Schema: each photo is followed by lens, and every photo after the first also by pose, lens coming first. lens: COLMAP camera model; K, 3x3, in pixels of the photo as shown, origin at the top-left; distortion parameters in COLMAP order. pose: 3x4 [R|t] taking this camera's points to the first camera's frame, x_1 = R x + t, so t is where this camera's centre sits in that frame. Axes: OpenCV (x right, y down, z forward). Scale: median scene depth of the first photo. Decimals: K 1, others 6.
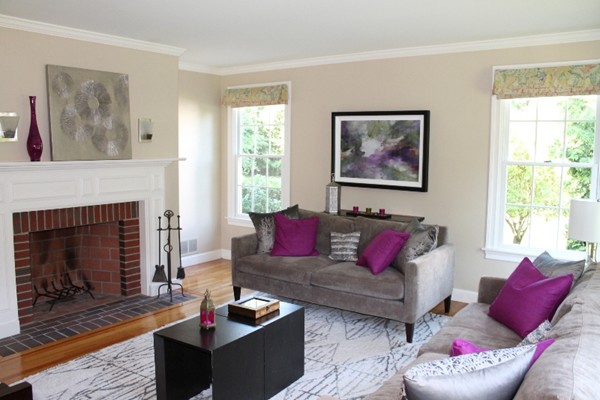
lens RADIAL K [[511.4, 0, 297.0], [0, 511.4, 196.8], [0, 0, 1]] dist [-0.147283, 0.119696]
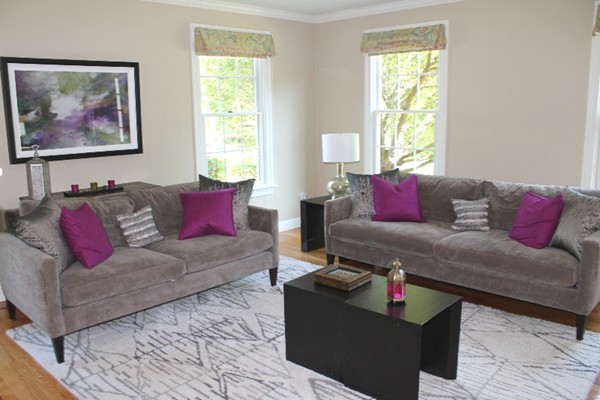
lens RADIAL K [[511.4, 0, 297.0], [0, 511.4, 196.8], [0, 0, 1]] dist [-0.147283, 0.119696]
pose [[0.171358, -0.179350, 0.968747, -0.562945], [0.128245, 0.978985, 0.158561, -0.039200], [-0.976826, 0.097066, 0.190757, 0.542590]]
